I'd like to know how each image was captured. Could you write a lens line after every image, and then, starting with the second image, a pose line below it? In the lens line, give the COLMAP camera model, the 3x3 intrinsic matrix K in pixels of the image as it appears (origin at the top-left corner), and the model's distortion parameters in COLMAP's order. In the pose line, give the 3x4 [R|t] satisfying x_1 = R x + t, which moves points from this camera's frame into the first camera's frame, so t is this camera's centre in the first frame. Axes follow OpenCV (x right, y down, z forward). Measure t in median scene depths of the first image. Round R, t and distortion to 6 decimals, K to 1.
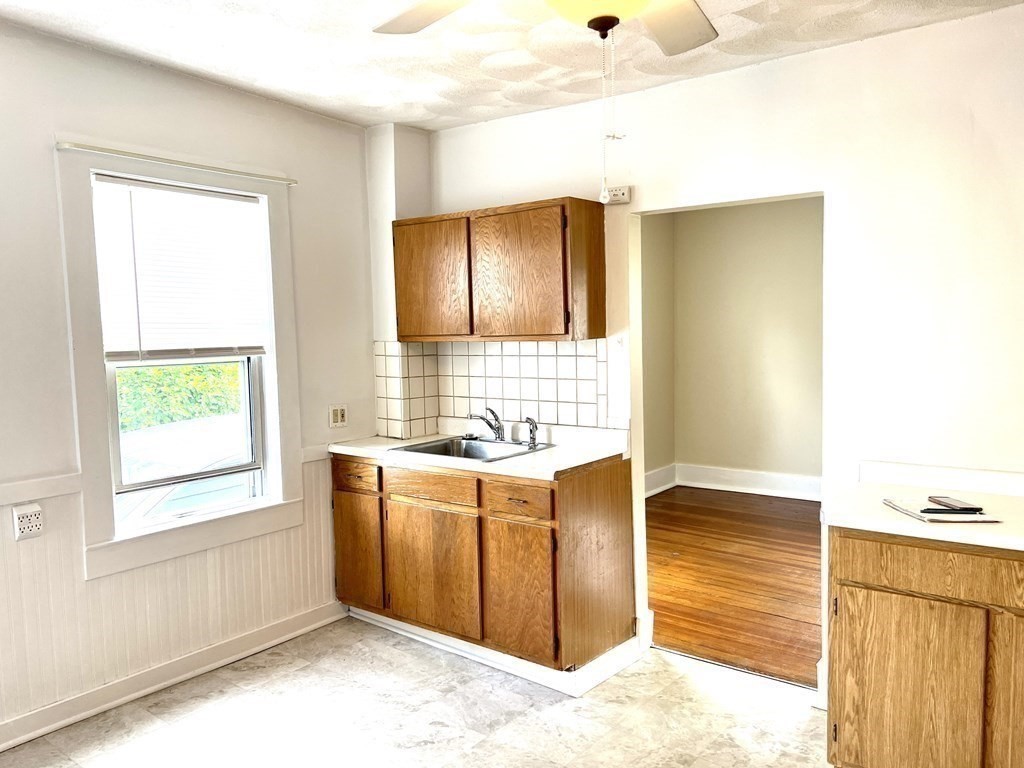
lens RADIAL K [[776.2, 0, 512.0], [0, 776.2, 384.0], [0, 0, 1]] dist [0.086766, -0.102739]
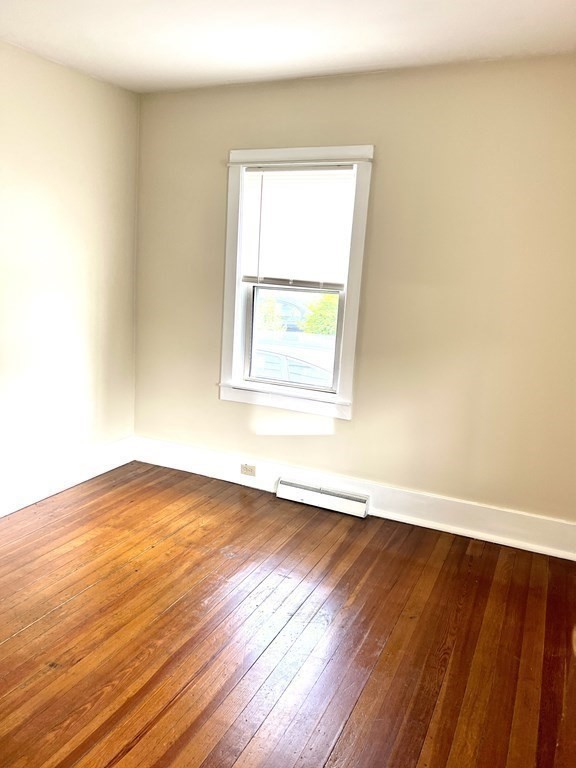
lens RADIAL K [[582.2, 0, 288.0], [0, 582.2, 384.0], [0, 0, 1]] dist [0.086766, -0.102739]
pose [[0.198781, 0.217345, -0.955640, 0.736115], [-0.135818, 0.971799, 0.192769, -0.073519], [0.970587, 0.091474, 0.222695, 0.880727]]
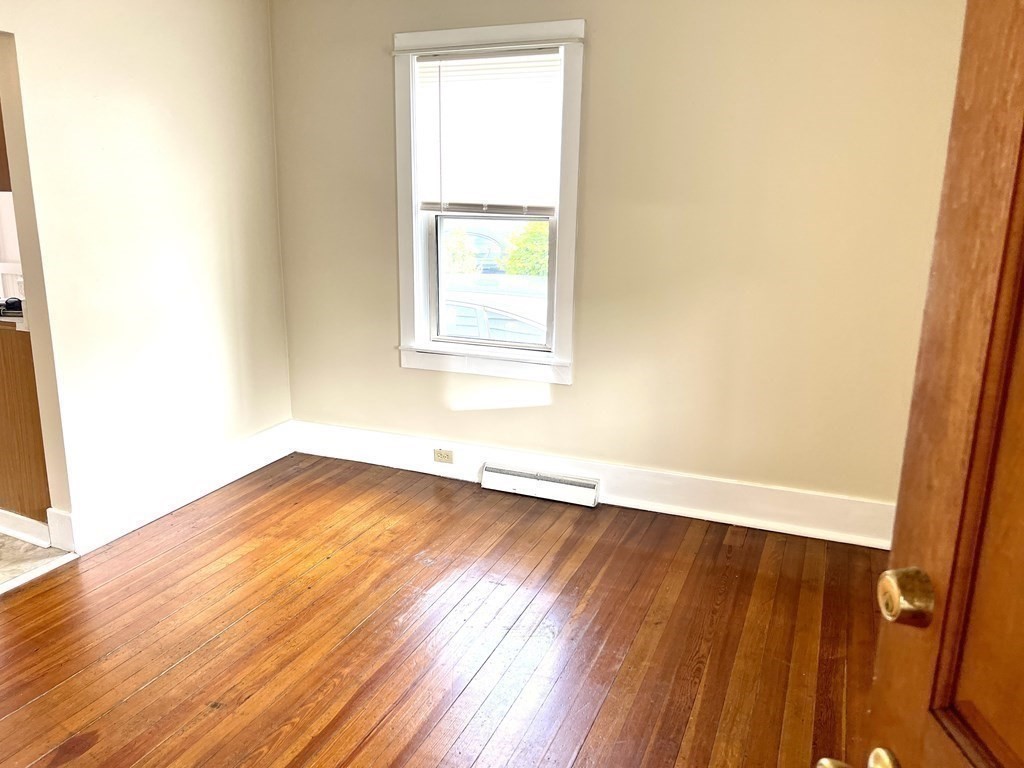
lens RADIAL K [[776.2, 0, 512.0], [0, 776.2, 384.0], [0, 0, 1]] dist [0.086766, -0.102739]
pose [[0.238680, 0.255875, -0.936782, 0.759444], [-0.091311, 0.966302, 0.240673, -0.077217], [0.966796, 0.028095, 0.254001, 0.875050]]
